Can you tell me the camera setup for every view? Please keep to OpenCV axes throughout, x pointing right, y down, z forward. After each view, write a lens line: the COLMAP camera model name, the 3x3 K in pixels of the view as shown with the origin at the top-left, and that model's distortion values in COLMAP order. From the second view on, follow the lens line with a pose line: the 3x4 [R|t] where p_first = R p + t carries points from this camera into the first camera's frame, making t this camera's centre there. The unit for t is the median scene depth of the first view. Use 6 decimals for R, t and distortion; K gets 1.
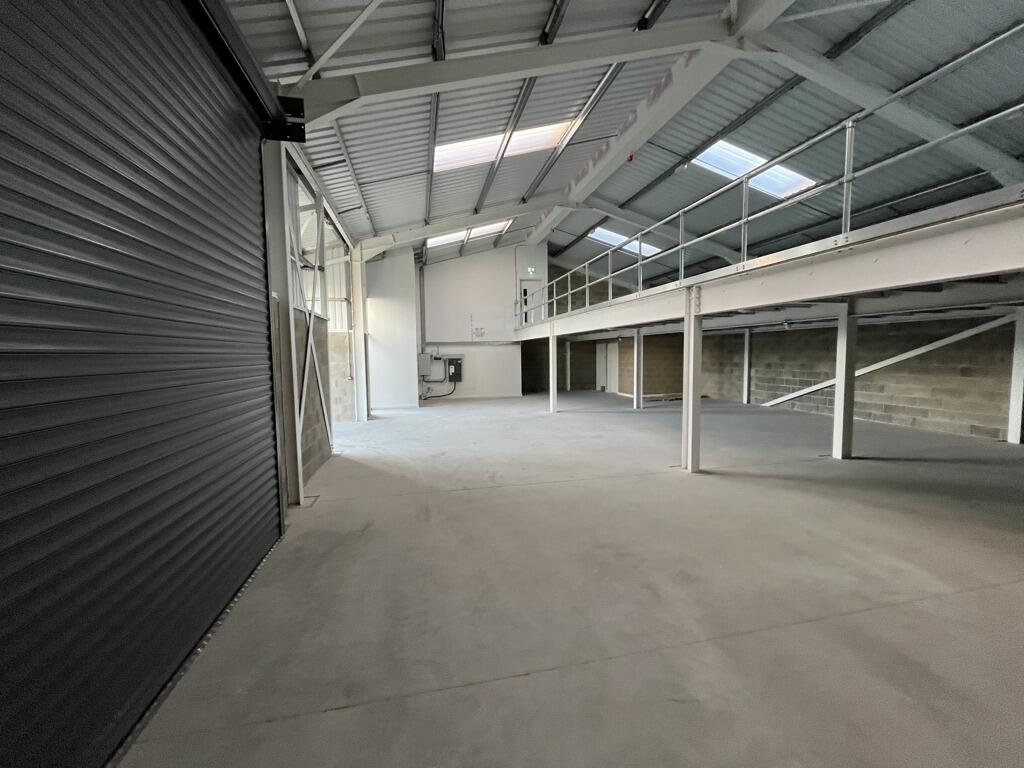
lens RADIAL K [[415.0, 0, 510.6], [0, 415.0, 383.8], [0, 0, 1]] dist [-0.001294, -0.000536]
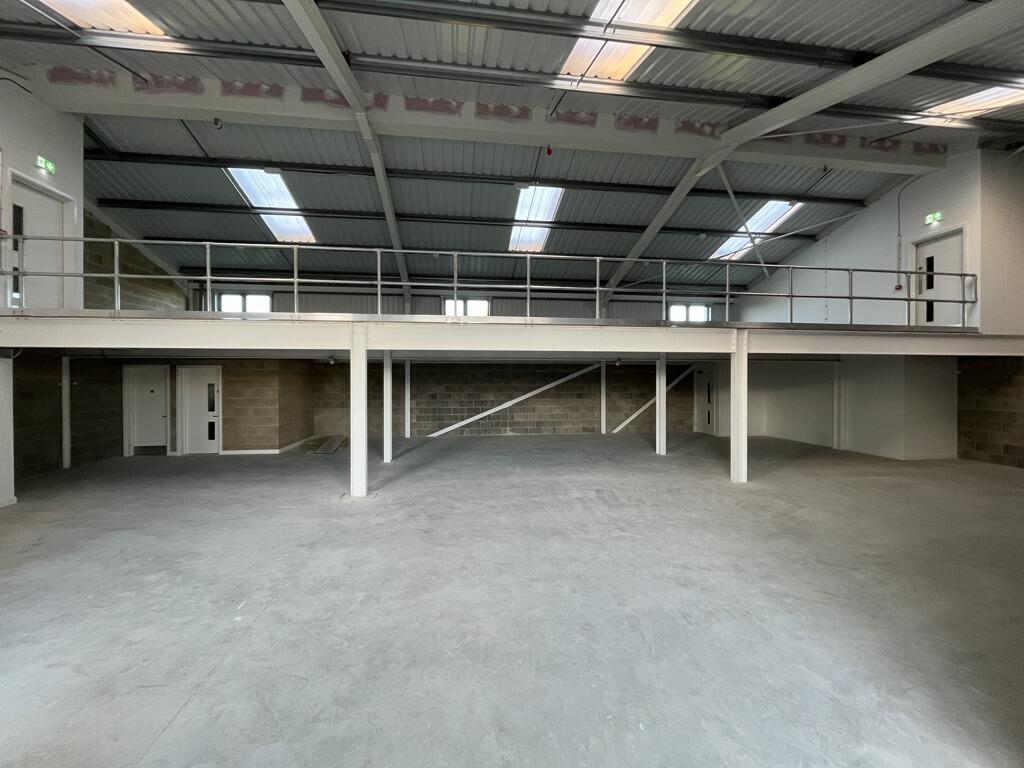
lens RADIAL K [[415.0, 0, 510.6], [0, 415.0, 383.8], [0, 0, 1]] dist [-0.001294, -0.000536]
pose [[0.081515, 0.008601, 0.996635, -0.457689], [0.071413, 0.997342, -0.014448, -0.055796], [-0.994110, 0.072351, 0.080685, 0.863733]]
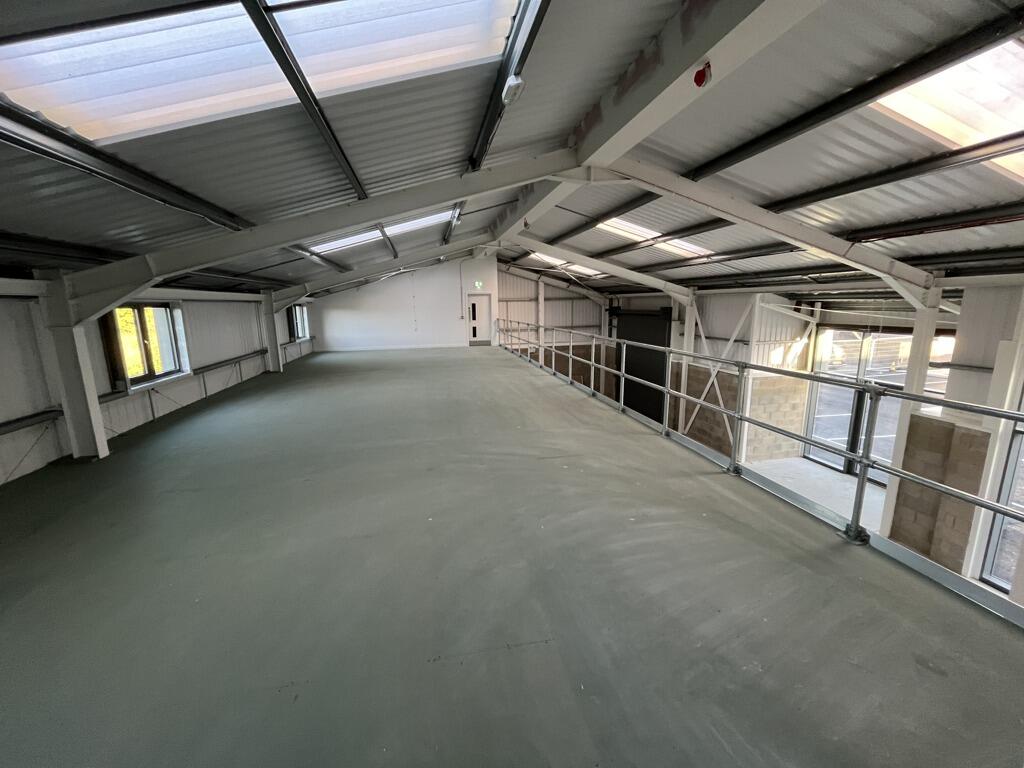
lens RADIAL K [[415.0, 0, 510.6], [0, 415.0, 383.8], [0, 0, 1]] dist [-0.001294, -0.000536]
pose [[-0.999513, 0.027041, 0.015601, 0.262590], [0.030173, 0.965006, 0.260487, -0.364852], [-0.008011, 0.260831, -0.965351, 1.660150]]
